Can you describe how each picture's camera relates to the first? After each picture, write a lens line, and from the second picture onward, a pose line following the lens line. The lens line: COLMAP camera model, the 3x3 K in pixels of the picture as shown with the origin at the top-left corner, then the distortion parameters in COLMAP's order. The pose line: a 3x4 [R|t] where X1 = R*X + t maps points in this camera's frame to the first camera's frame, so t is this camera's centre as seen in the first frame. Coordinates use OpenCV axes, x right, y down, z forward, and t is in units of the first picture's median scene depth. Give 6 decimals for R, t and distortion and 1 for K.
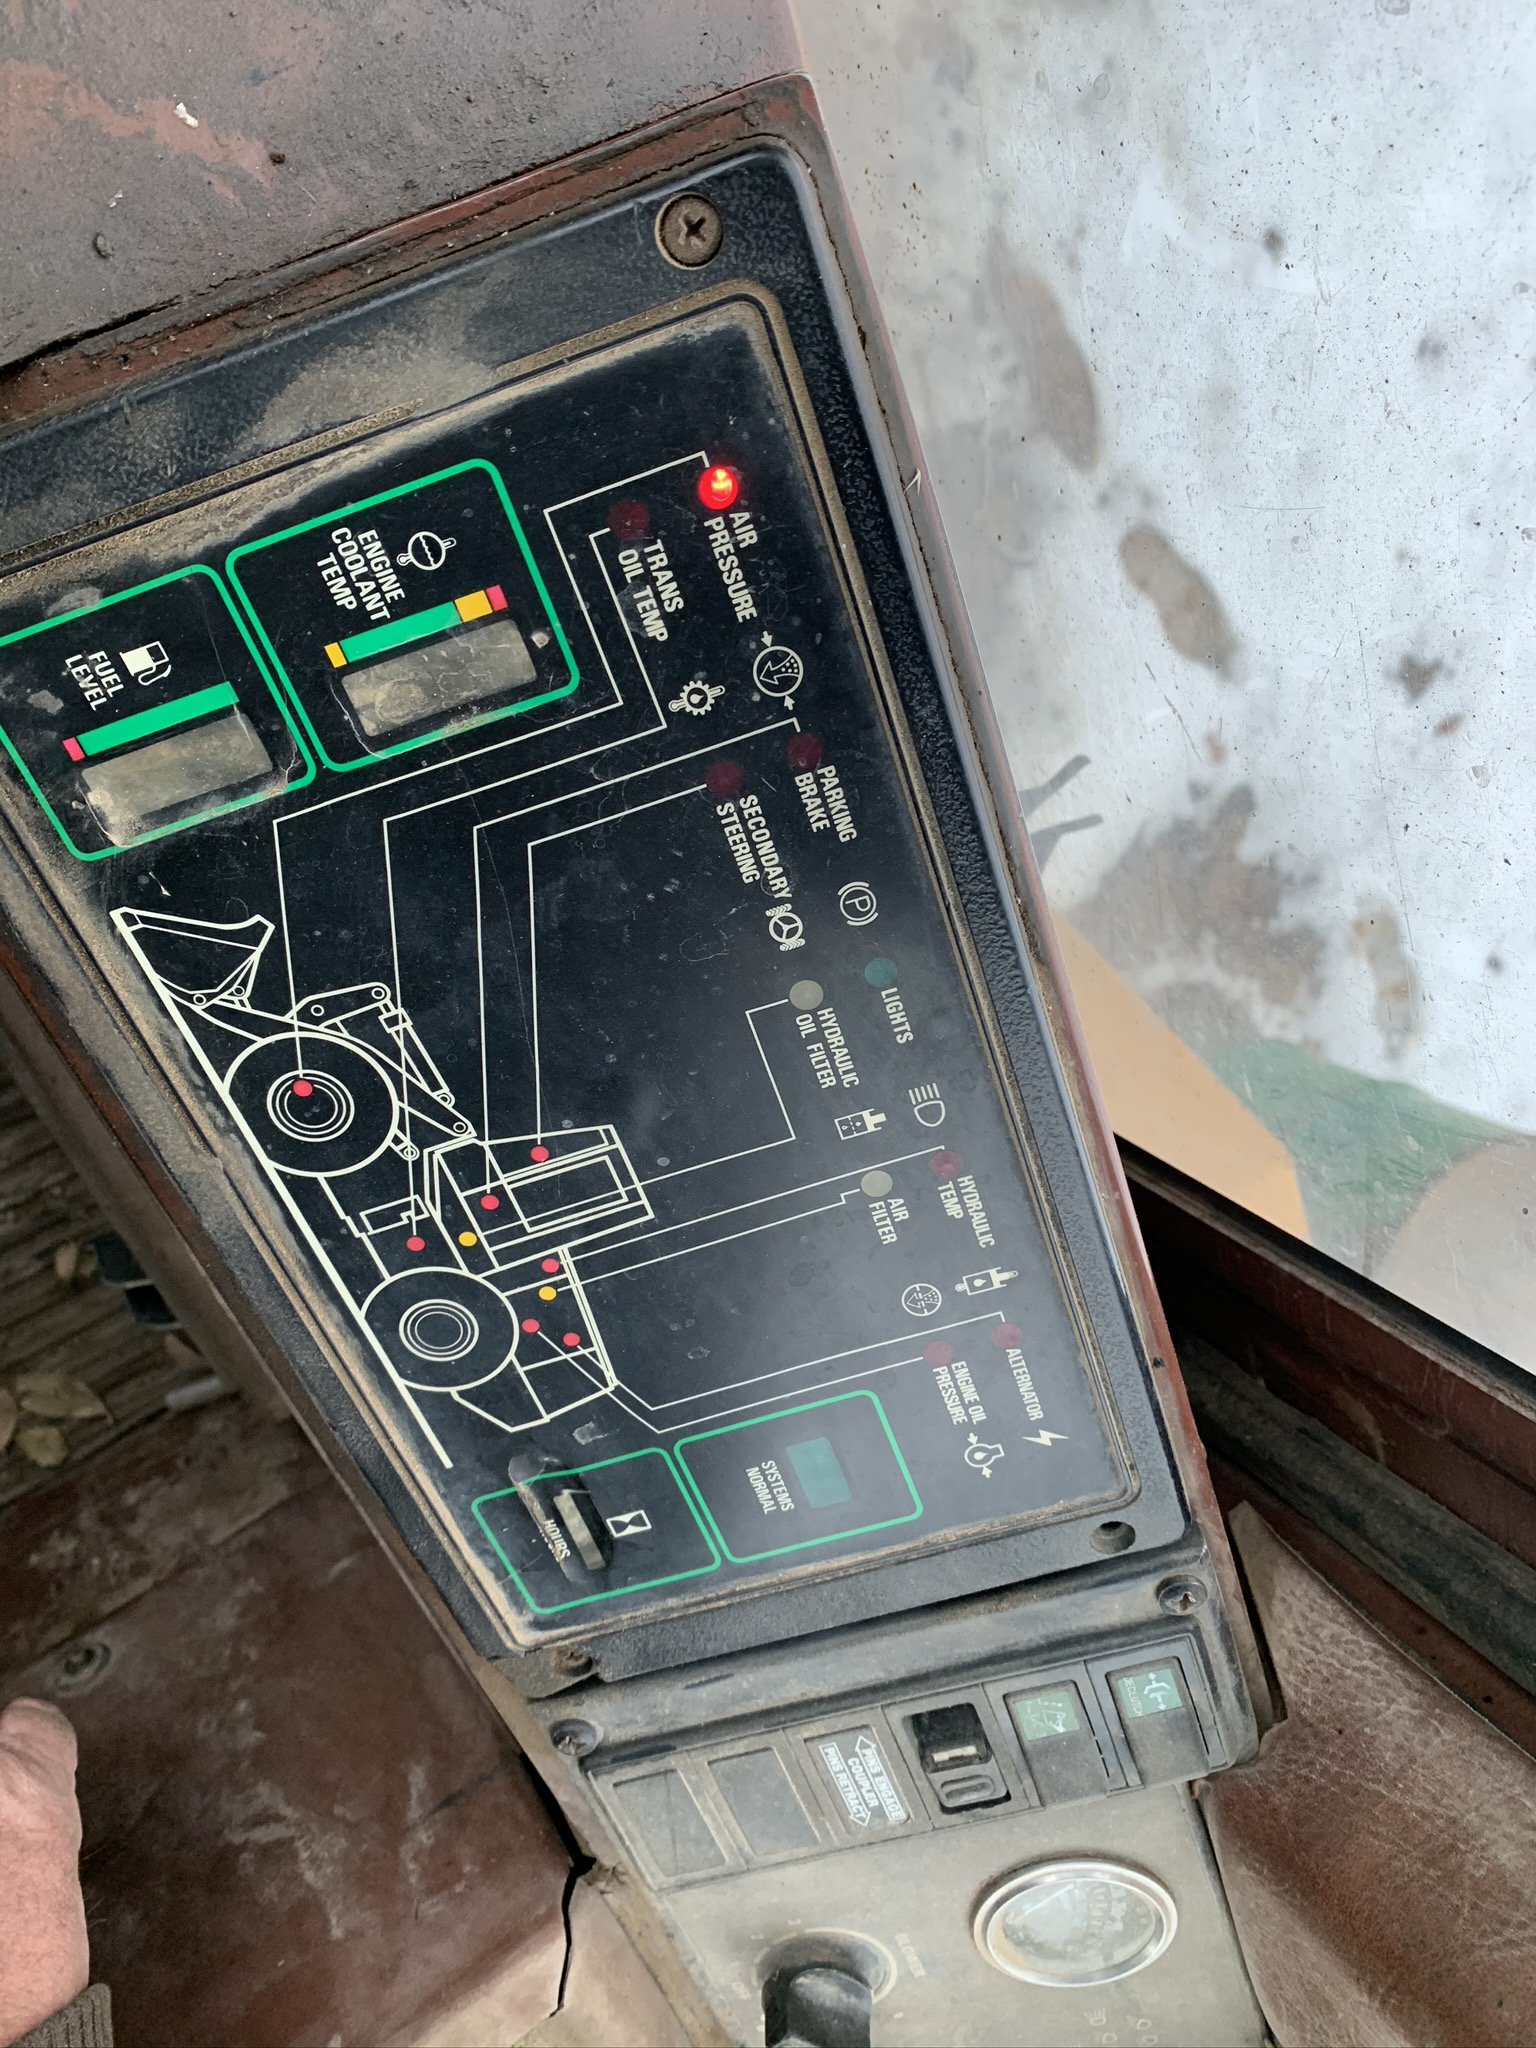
lens RADIAL K [[1561.5, 0, 772.7], [0, 1561.5, 1024.1], [0, 0, 1]] dist [0.066030, -0.082375]
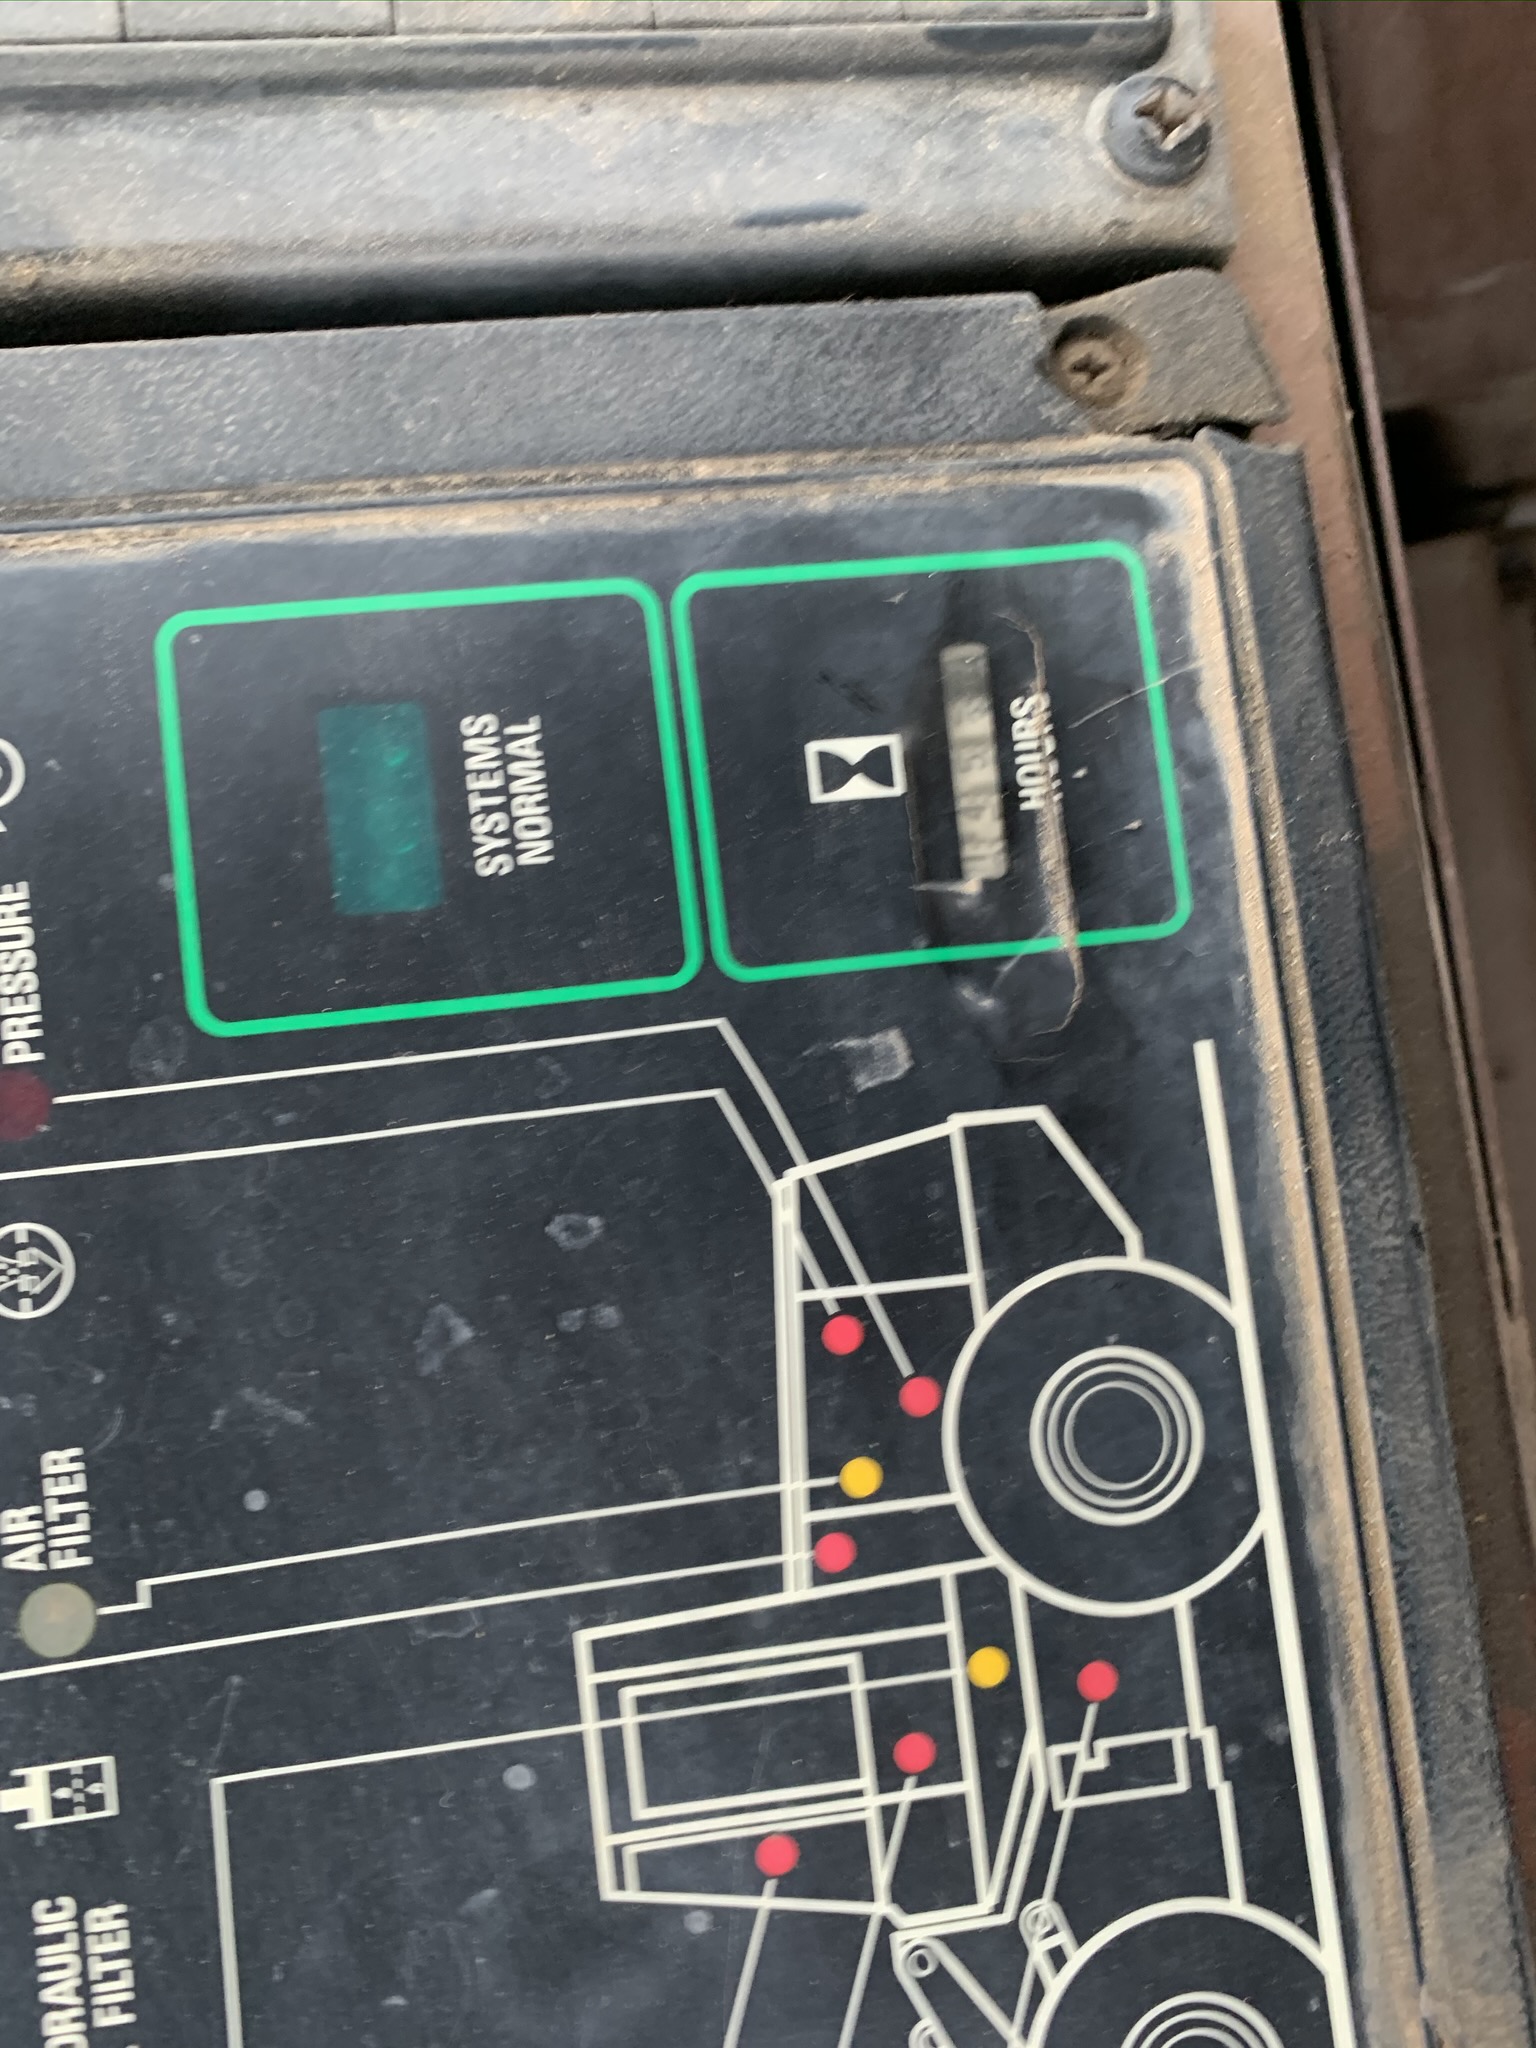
lens RADIAL K [[1538.1, 0, 599.0], [0, 1538.1, 1026.9], [0, 0, 1]] dist [0.040170, -0.058843]
pose [[-0.967985, -0.228150, -0.104658, 0.003496], [0.250953, -0.888462, -0.384262, 0.439375], [-0.005316, -0.398224, 0.917273, 0.654007]]
